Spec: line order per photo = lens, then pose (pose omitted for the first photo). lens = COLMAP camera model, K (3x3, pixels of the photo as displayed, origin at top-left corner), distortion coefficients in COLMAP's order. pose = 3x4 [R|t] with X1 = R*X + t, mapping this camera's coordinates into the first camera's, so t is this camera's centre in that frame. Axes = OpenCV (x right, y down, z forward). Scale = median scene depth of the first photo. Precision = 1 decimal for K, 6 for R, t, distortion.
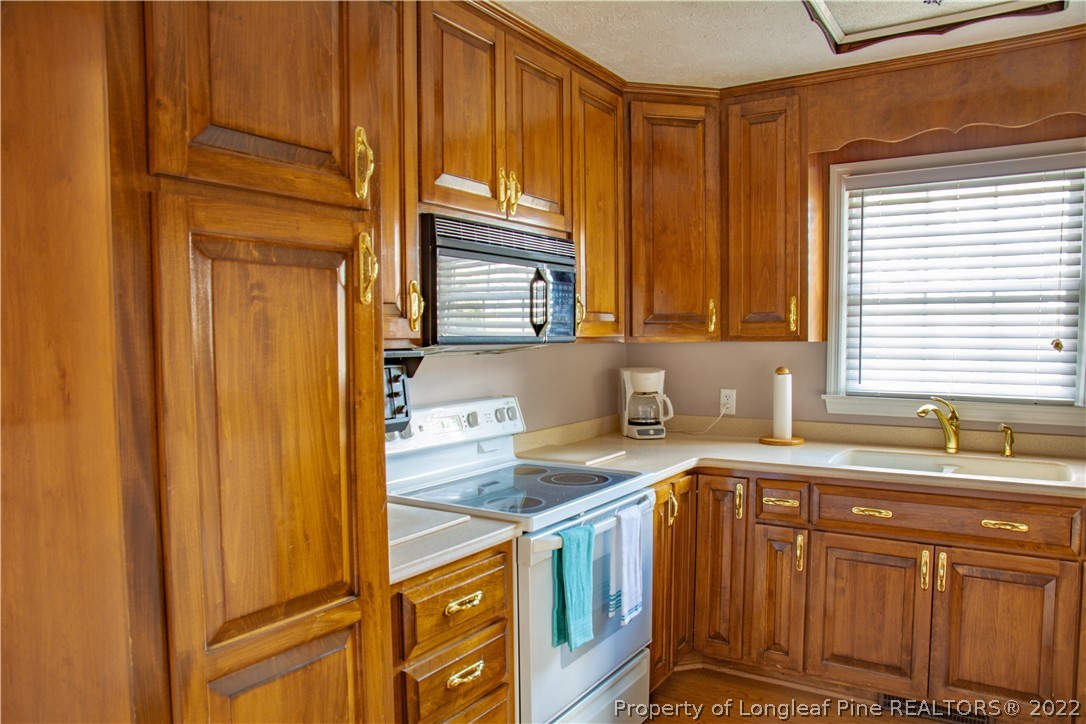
lens RADIAL K [[769.0, 0, 546.3], [0, 769.0, 383.6], [0, 0, 1]] dist [-0.111165, 0.092798]
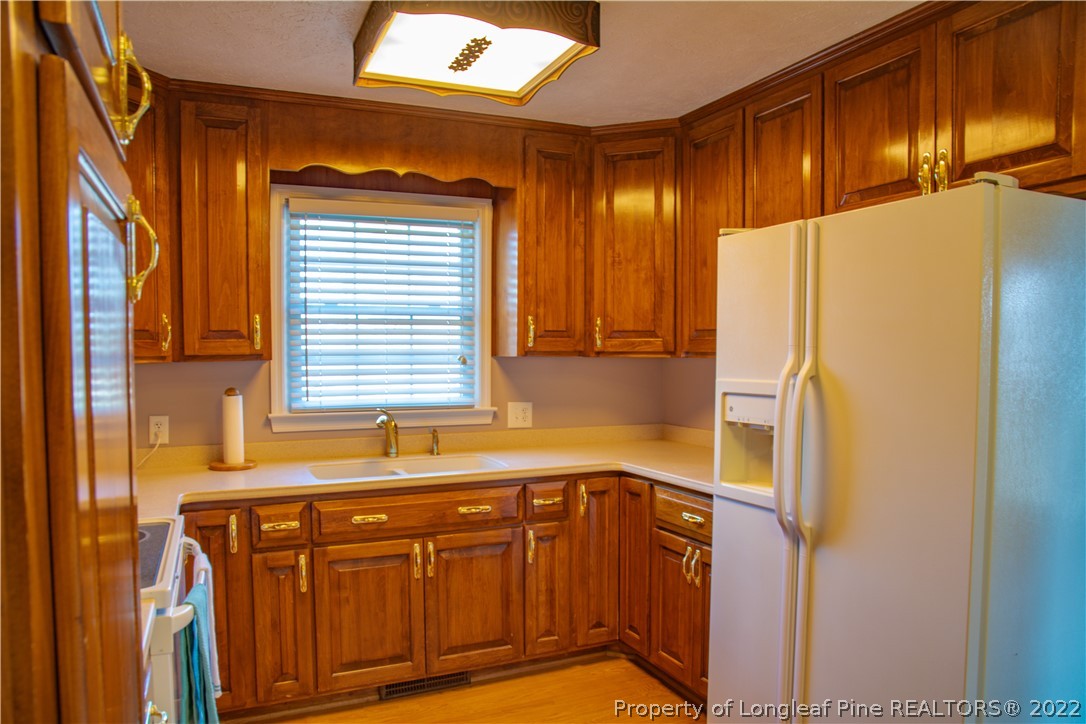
lens RADIAL K [[782.0, 0, 539.1], [0, 782.0, 383.7], [0, 0, 1]] dist [-0.108191, 0.099102]
pose [[0.554668, -0.034360, 0.831362, -0.323035], [0.054844, 0.998484, 0.004676, -0.012353], [-0.830262, 0.043002, 0.555712, 0.173529]]
